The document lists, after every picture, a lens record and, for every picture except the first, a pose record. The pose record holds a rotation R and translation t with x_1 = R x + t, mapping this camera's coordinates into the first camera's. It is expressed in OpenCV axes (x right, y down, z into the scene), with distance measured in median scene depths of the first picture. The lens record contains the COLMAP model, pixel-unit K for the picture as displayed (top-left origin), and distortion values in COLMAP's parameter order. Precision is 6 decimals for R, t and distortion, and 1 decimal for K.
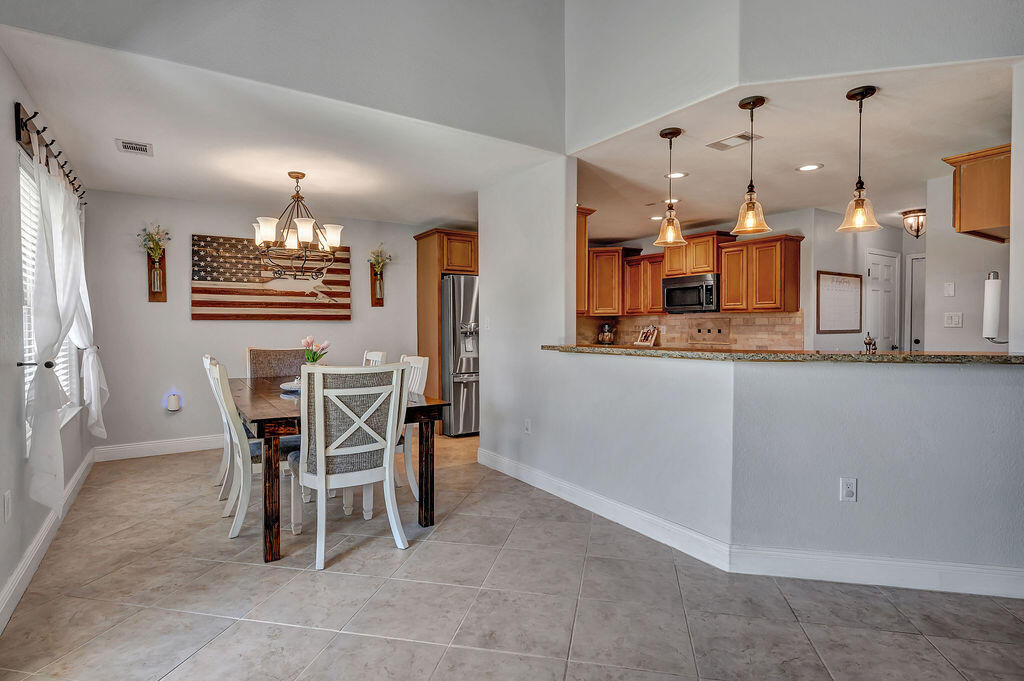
lens RADIAL K [[544.1, 0, 526.5], [0, 544.1, 330.6], [0, 0, 1]] dist [-0.000866, -0.000027]
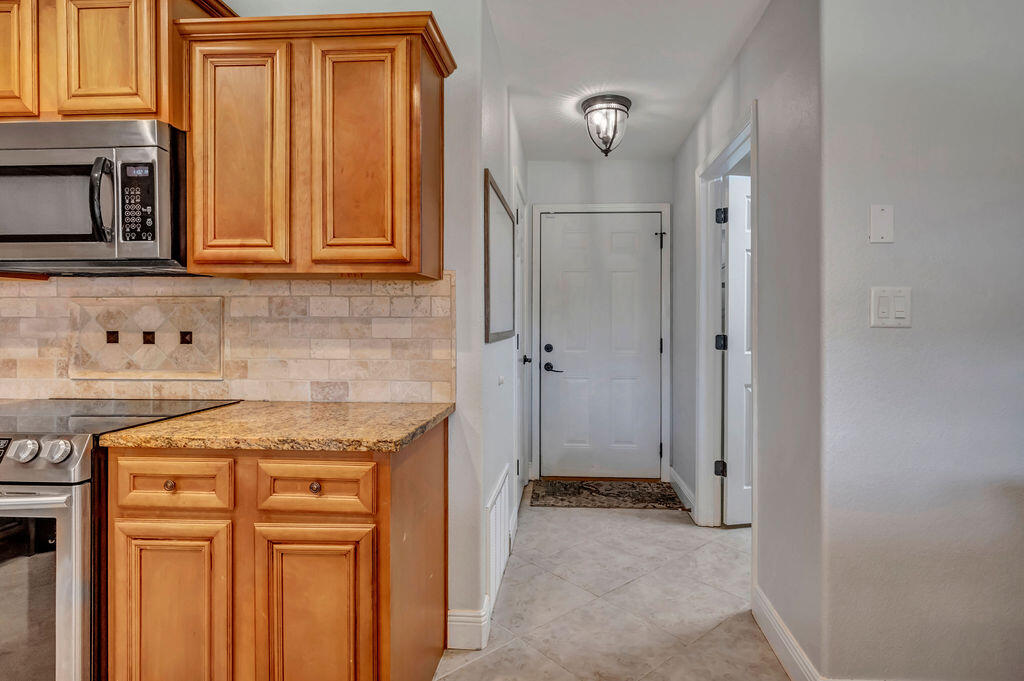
lens RADIAL K [[544.1, 0, 526.5], [0, 544.1, 330.6], [0, 0, 1]] dist [-0.000866, -0.000027]
pose [[0.626210, -0.006817, 0.779625, 0.248951], [0.001926, 0.999972, 0.007196, -0.005065], [-0.779652, -0.003004, 0.626206, 0.694184]]
